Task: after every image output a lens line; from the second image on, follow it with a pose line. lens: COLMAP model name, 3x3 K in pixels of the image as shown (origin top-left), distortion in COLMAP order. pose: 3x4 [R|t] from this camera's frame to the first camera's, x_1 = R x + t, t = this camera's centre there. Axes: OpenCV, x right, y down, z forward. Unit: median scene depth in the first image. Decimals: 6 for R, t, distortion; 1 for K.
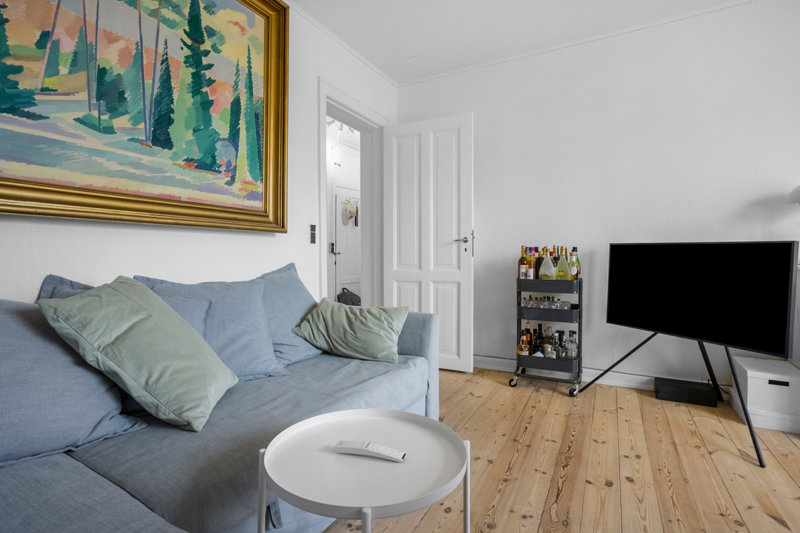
lens RADIAL K [[385.5, 0, 398.7], [0, 385.5, 257.9], [0, 0, 1]] dist [-0.012544, 0.010275]
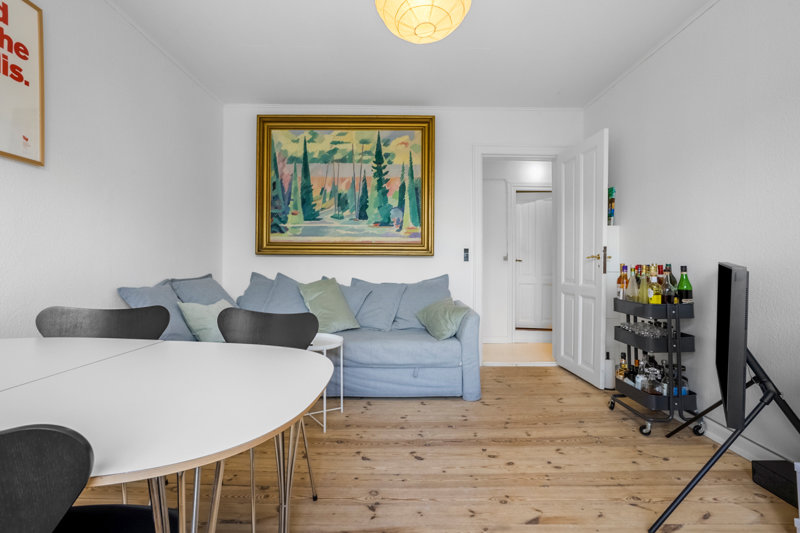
lens RADIAL K [[385.5, 0, 398.2], [0, 385.5, 268.9], [0, 0, 1]] dist [-0.012544, 0.010275]
pose [[0.486146, 0.020905, -0.873628, 1.263396], [-0.010770, 0.999781, 0.017930, -0.043375], [0.873811, 0.000692, 0.486265, 0.093404]]
